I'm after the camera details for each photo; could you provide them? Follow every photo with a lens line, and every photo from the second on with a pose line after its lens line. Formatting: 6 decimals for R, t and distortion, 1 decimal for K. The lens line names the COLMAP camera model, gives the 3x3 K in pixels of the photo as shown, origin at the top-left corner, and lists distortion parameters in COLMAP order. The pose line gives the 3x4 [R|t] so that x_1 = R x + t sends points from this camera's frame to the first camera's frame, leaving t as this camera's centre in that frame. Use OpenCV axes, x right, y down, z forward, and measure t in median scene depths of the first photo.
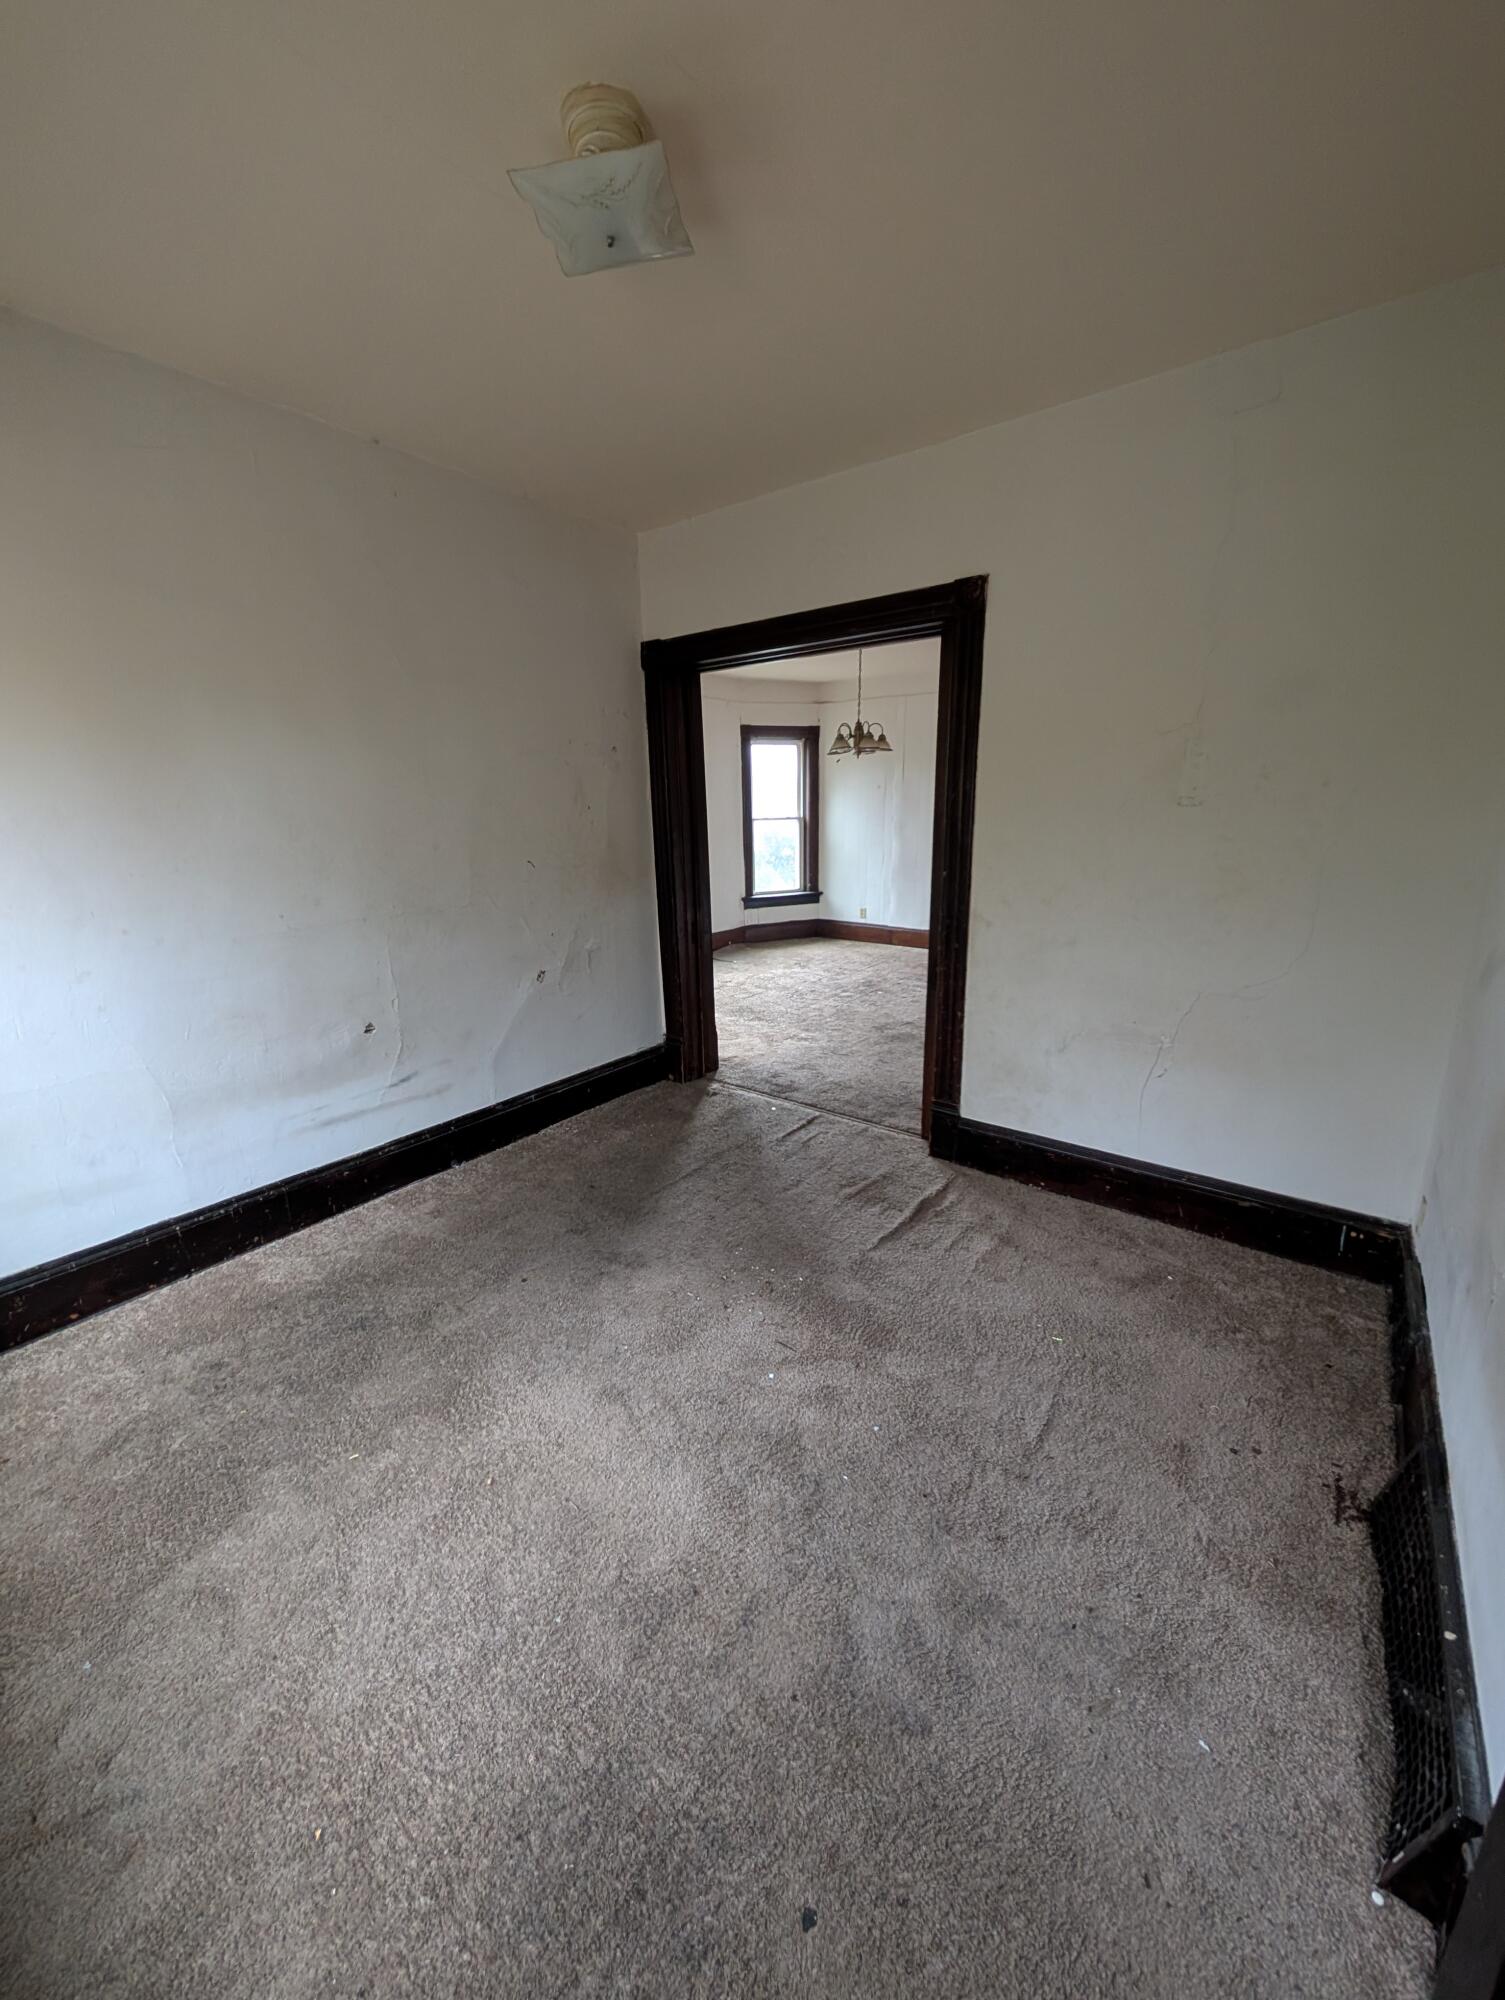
lens RADIAL K [[748.5, 0, 744.5], [0, 748.5, 998.1], [0, 0, 1]] dist [-0.001759, -0.000407]
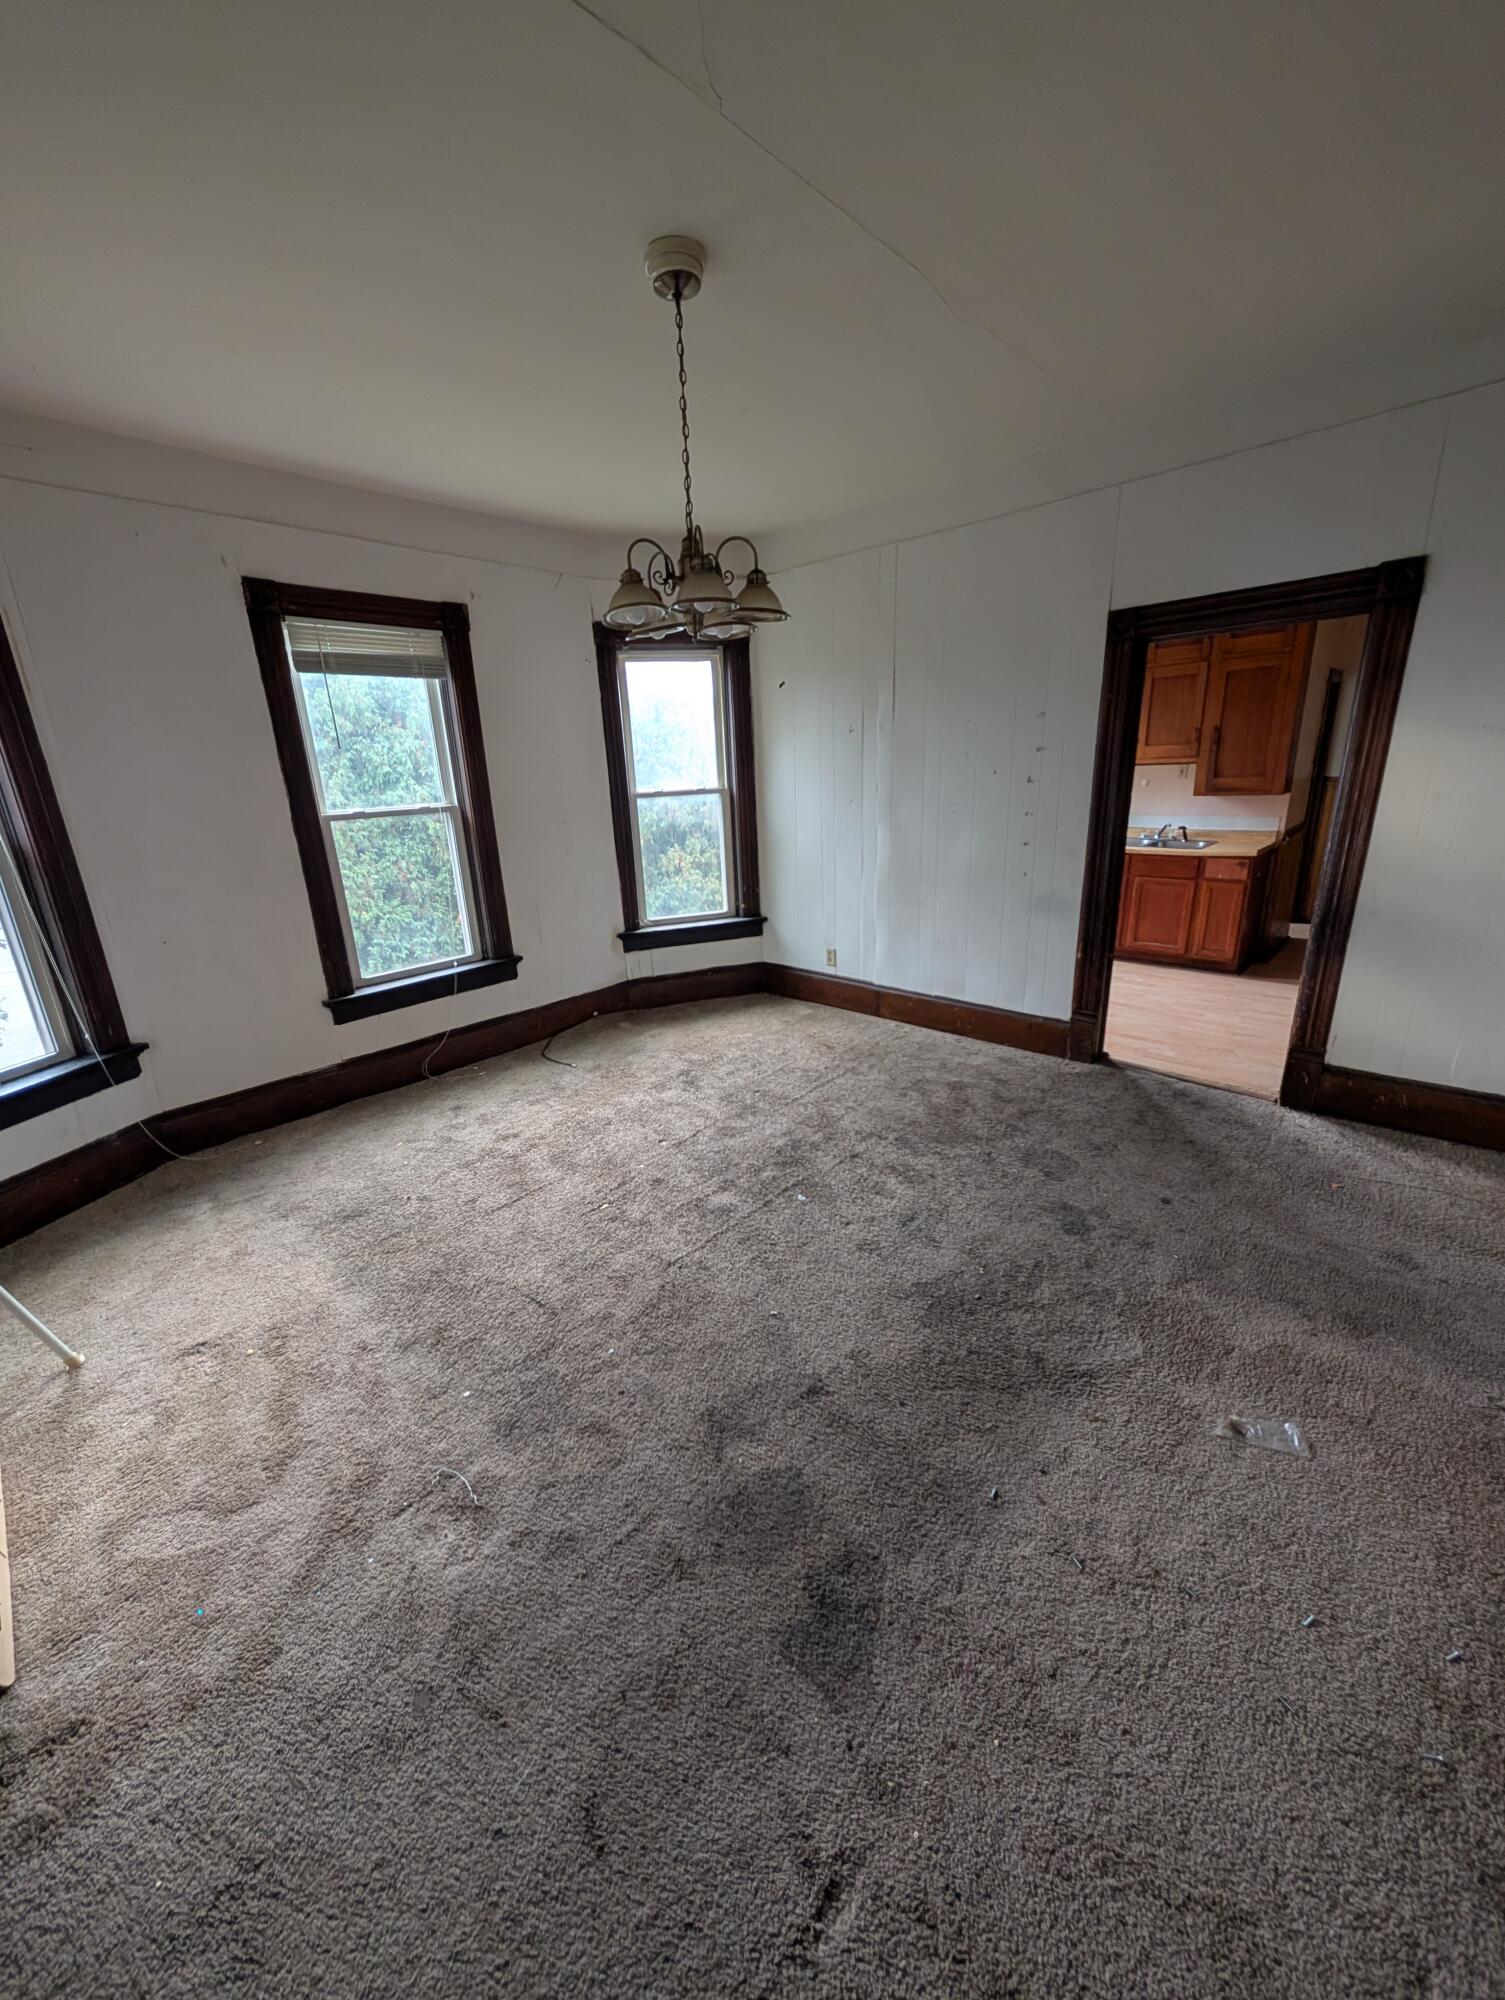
lens RADIAL K [[748.5, 0, 753.7], [0, 748.5, 993.6], [0, 0, 1]] dist [-0.001759, -0.000407]
pose [[0.996961, -0.007277, -0.077567, 0.144948], [0.010476, 0.999108, 0.040907, -0.110985], [0.077200, -0.041595, 0.996148, 0.434426]]
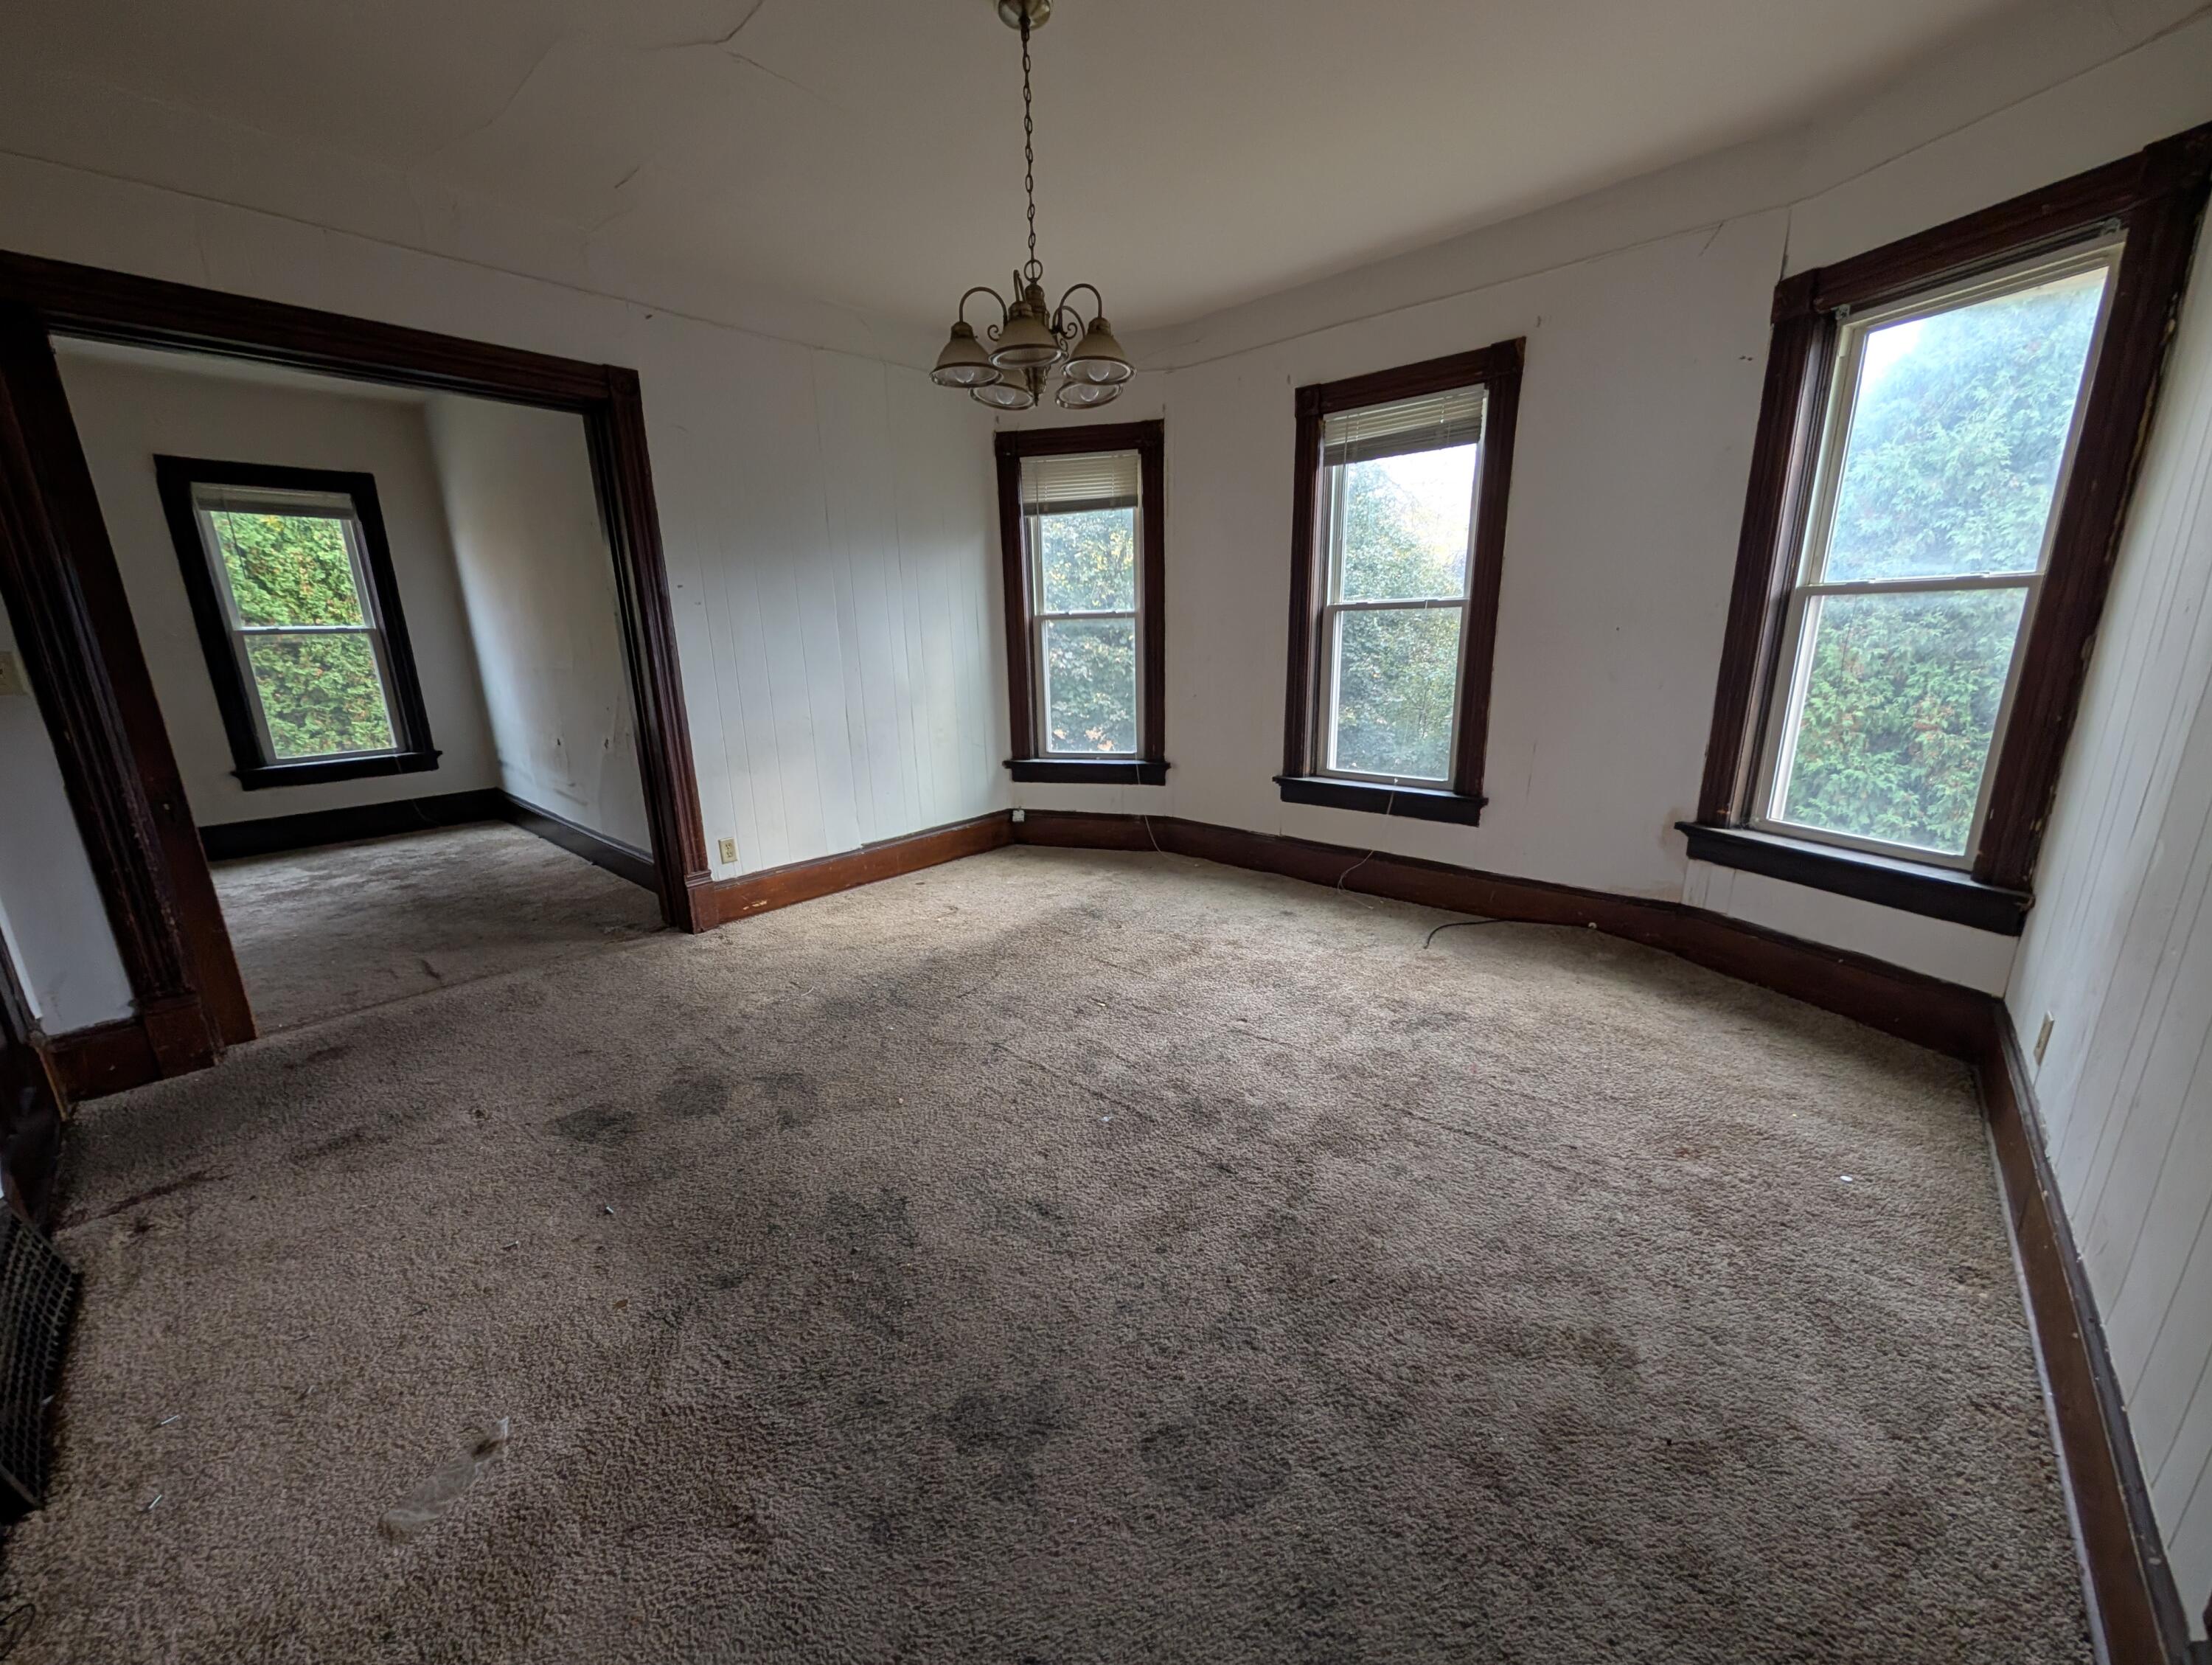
lens RADIAL K [[827.9, 0, 1086.6], [0, 827.9, 839.6], [0, 0, 1]] dist [-0.001759, -0.000407]
pose [[-0.065326, 0.264560, -0.962154, 0.384107], [-0.230331, 0.934178, 0.272506, -0.168095], [0.970917, 0.239416, -0.000090, 0.737740]]
